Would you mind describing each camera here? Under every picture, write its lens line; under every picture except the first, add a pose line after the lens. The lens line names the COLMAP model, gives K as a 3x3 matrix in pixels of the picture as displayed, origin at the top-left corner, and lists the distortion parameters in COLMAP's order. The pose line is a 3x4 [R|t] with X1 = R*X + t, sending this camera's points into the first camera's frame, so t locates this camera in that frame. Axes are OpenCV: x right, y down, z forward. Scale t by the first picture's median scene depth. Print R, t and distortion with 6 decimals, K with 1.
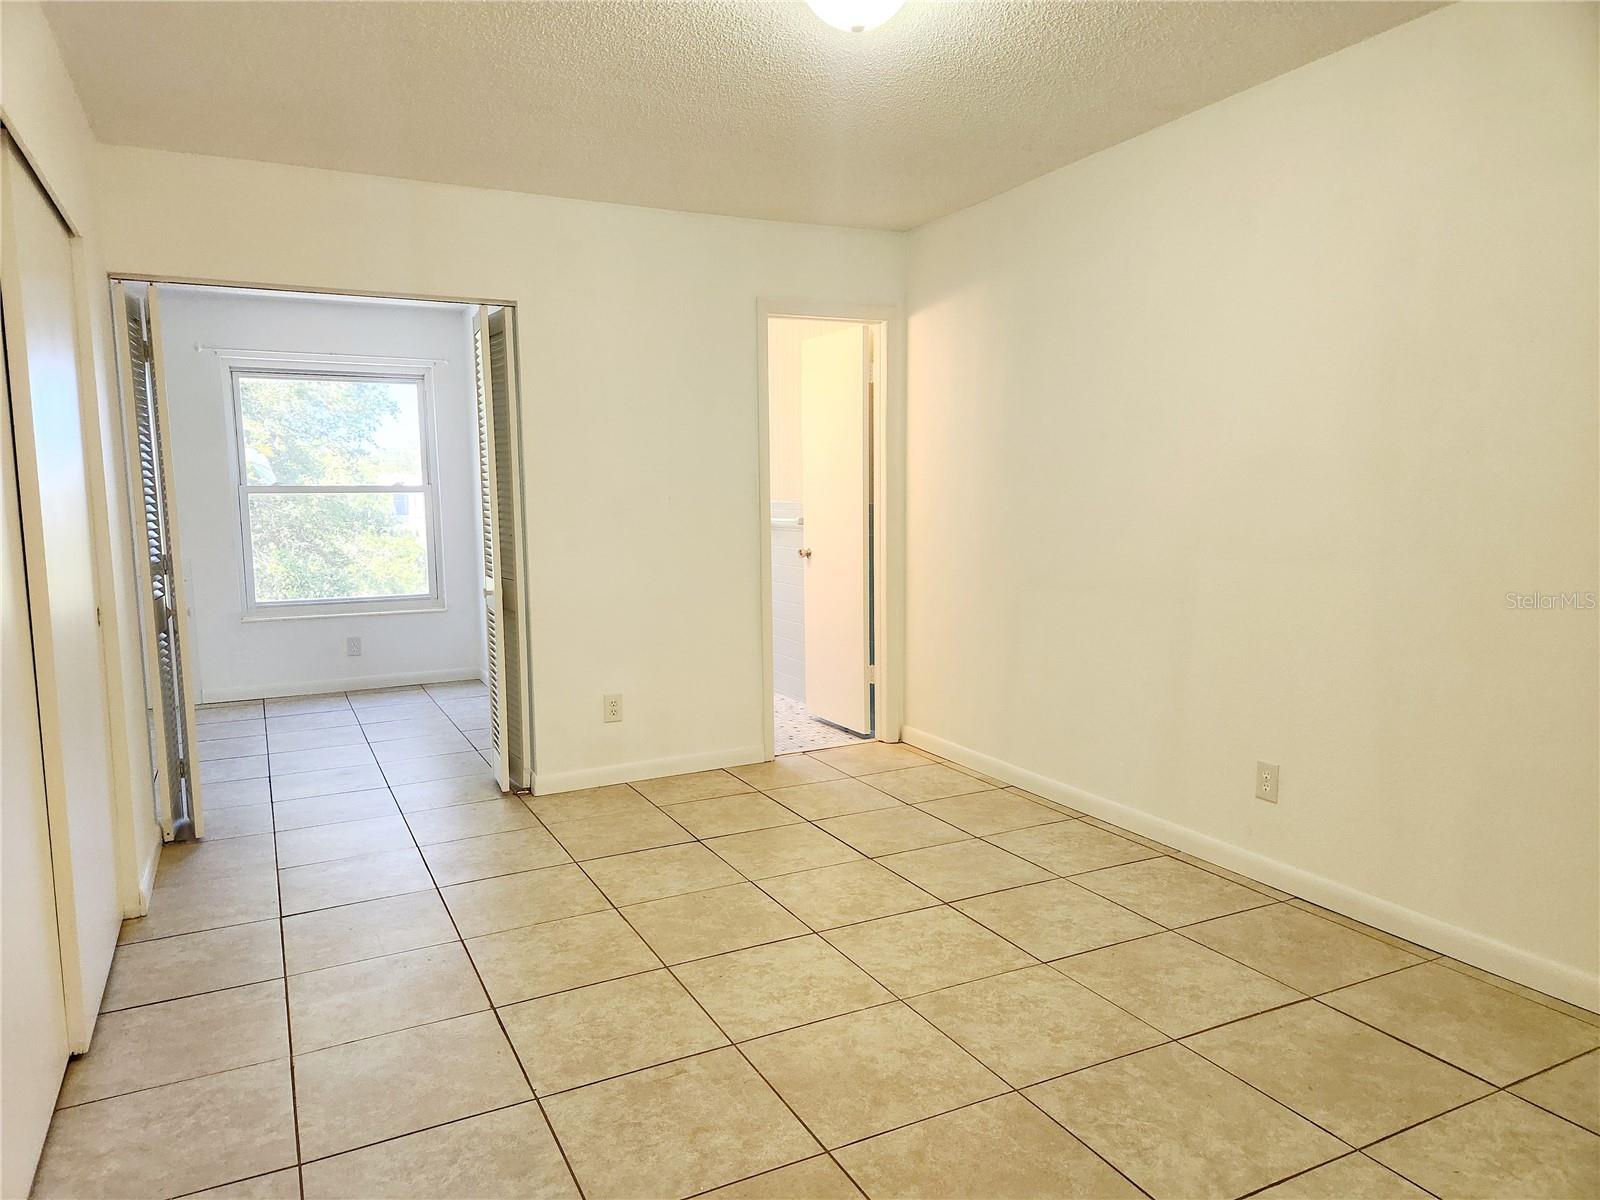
lens RADIAL K [[1062.0, 0, 797.5], [0, 1062.0, 604.5], [0, 0, 1]] dist [0.077455, -0.067467]
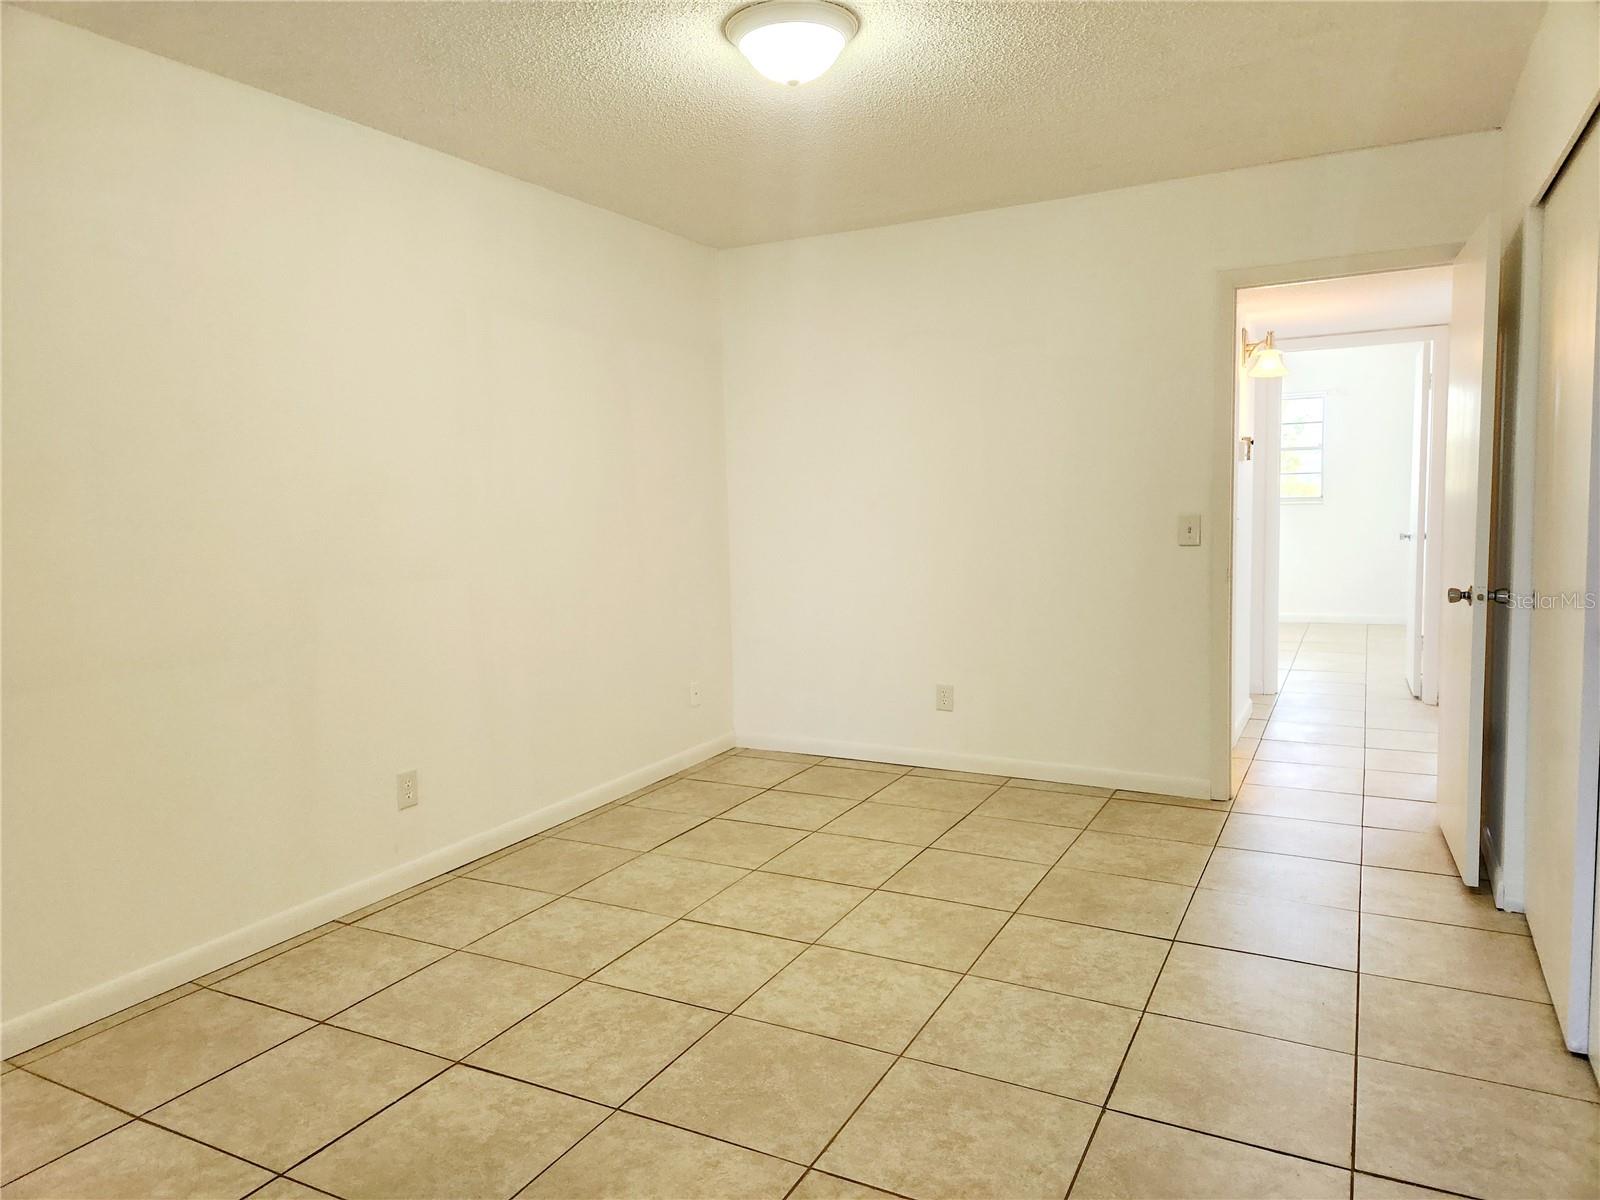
lens RADIAL K [[1062.0, 0, 797.5], [0, 1062.0, 604.5], [0, 0, 1]] dist [0.077455, -0.067467]
pose [[-0.575026, -0.054604, 0.816311, -0.769188], [0.123237, 0.980605, 0.152404, -0.153425], [-0.808801, 0.188236, -0.557143, 1.513429]]
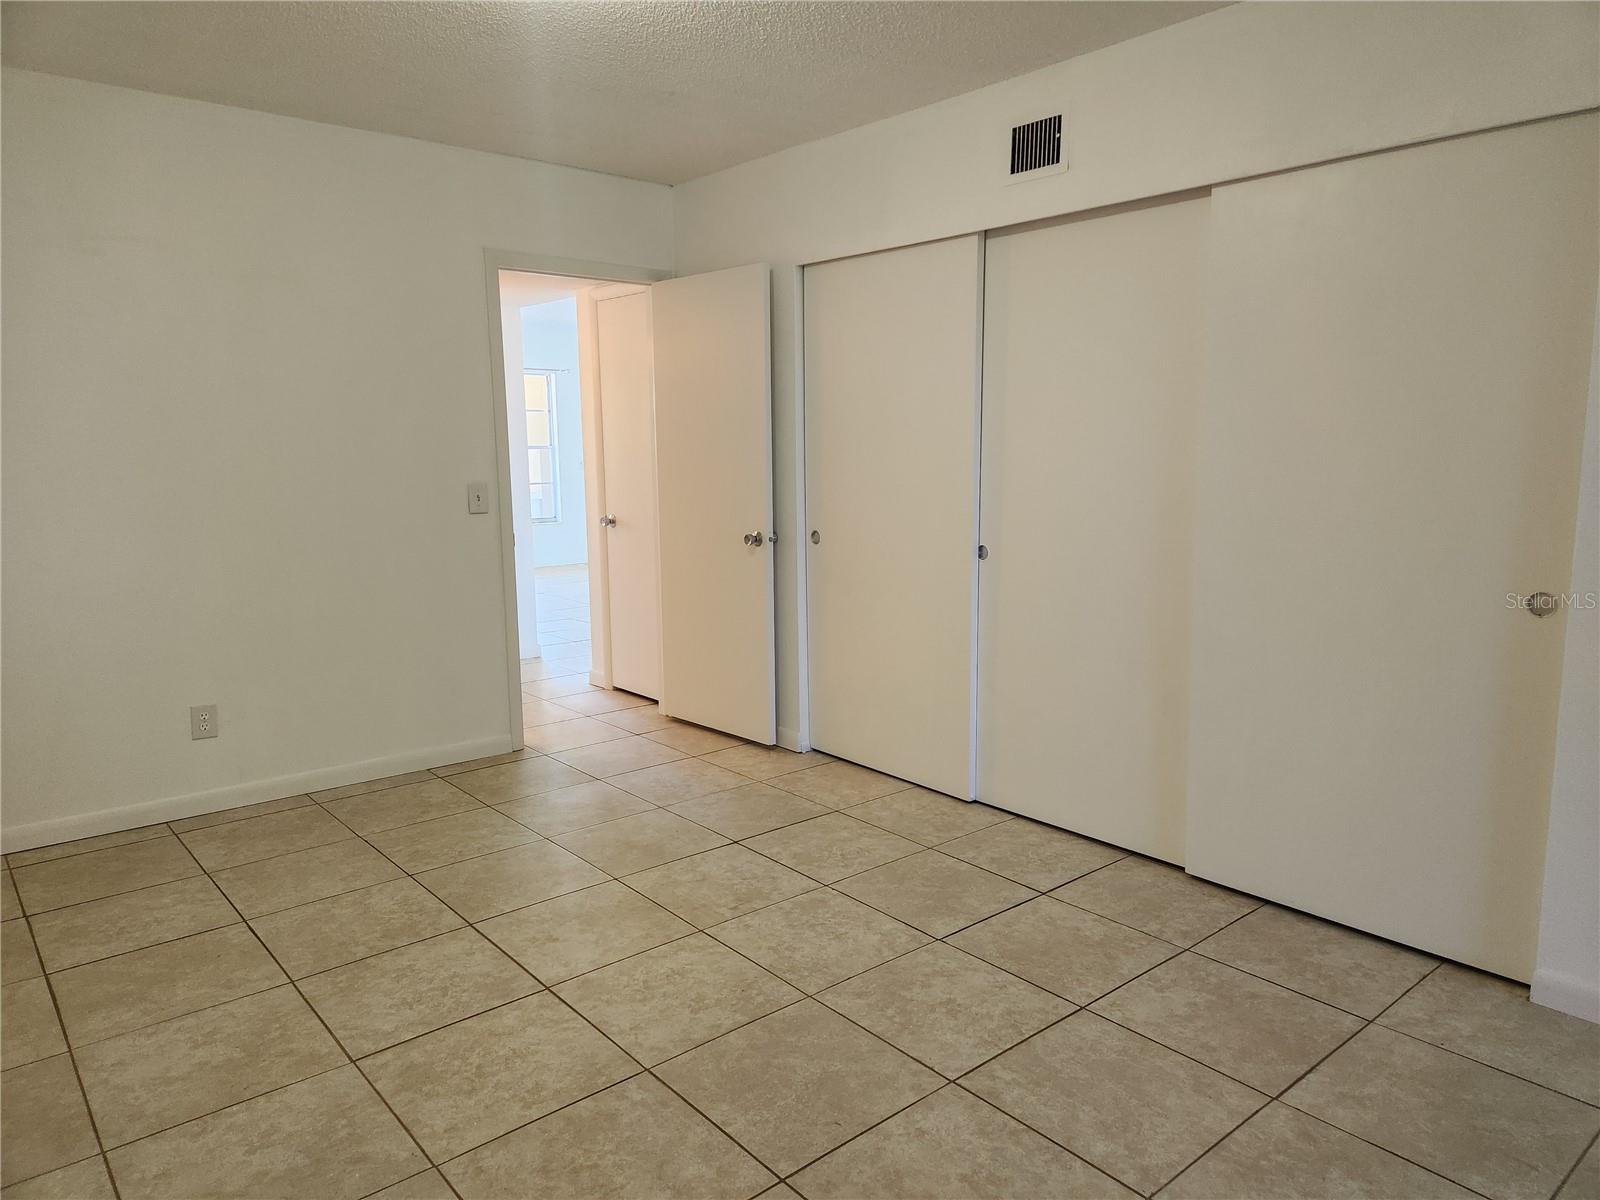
lens RADIAL K [[1062.0, 0, 797.5], [0, 1062.0, 604.5], [0, 0, 1]] dist [0.077455, -0.067467]
pose [[-0.973985, 0.055870, -0.219618, 0.066880], [-0.003587, 0.965210, 0.261452, -0.215358], [0.226585, 0.255438, -0.939899, 1.804025]]
